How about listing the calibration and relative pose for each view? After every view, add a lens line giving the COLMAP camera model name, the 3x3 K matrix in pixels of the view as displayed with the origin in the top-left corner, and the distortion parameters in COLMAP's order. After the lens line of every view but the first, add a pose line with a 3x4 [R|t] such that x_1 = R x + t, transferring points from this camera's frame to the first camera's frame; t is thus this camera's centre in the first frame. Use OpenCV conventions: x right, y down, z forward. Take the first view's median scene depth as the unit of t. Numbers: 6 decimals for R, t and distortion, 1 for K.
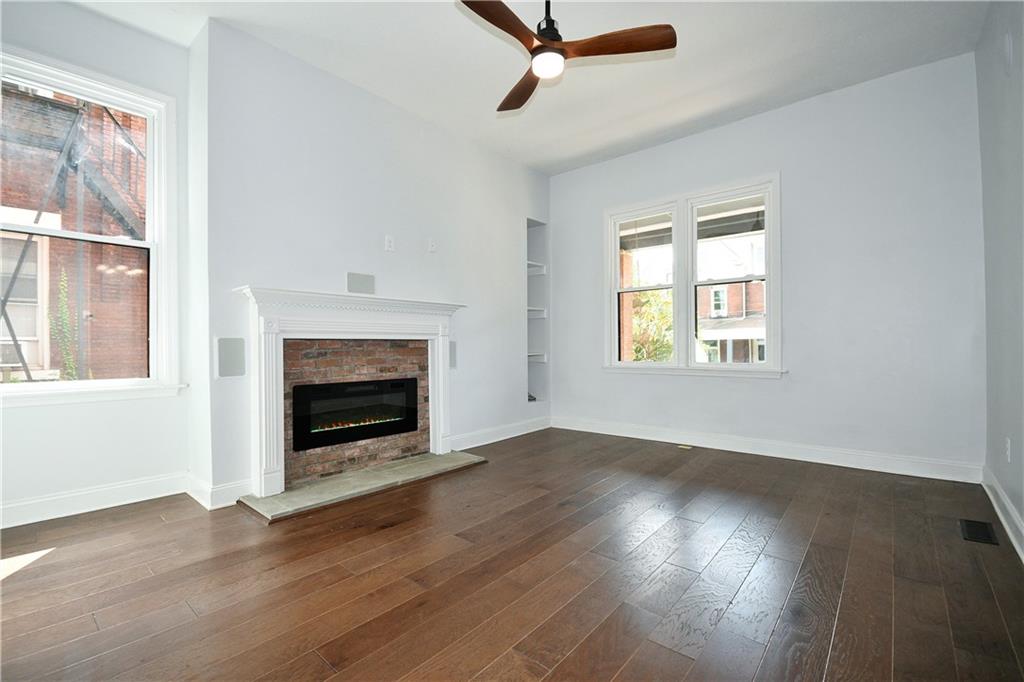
lens RADIAL K [[451.8, 0, 509.3], [0, 451.8, 342.3], [0, 0, 1]] dist [-0.003584, -0.000165]
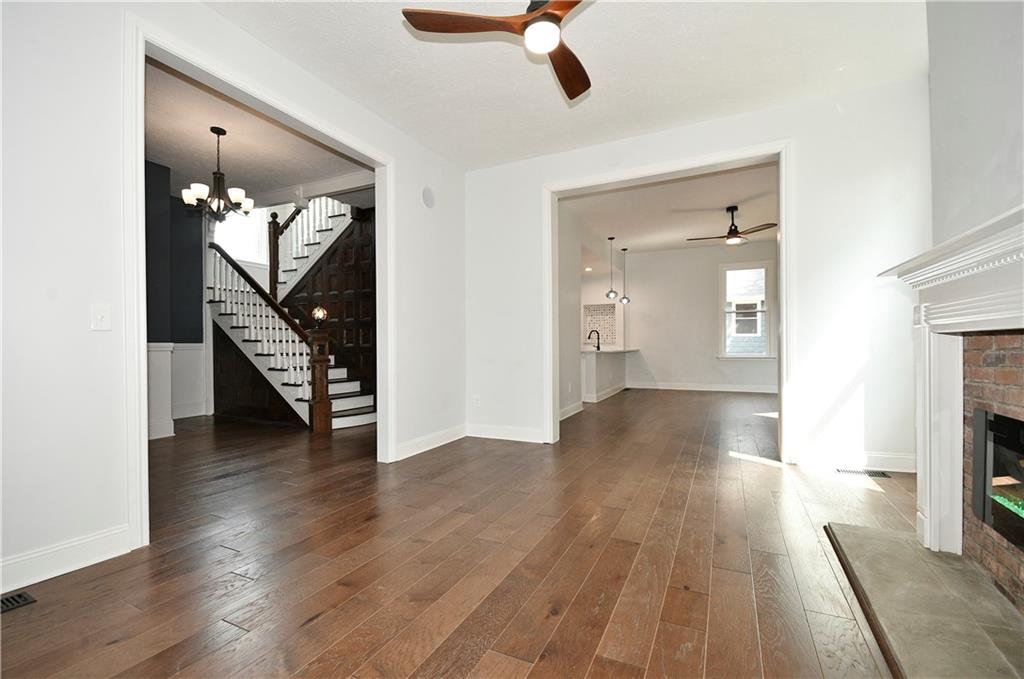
lens RADIAL K [[451.8, 0, 511.1], [0, 451.8, 344.7], [0, 0, 1]] dist [-0.003584, -0.000165]
pose [[-0.965782, 0.003776, -0.259326, 0.296676], [0.004990, 0.999979, -0.004022, 0.008462], [0.259306, -0.005178, -0.965781, 1.415657]]
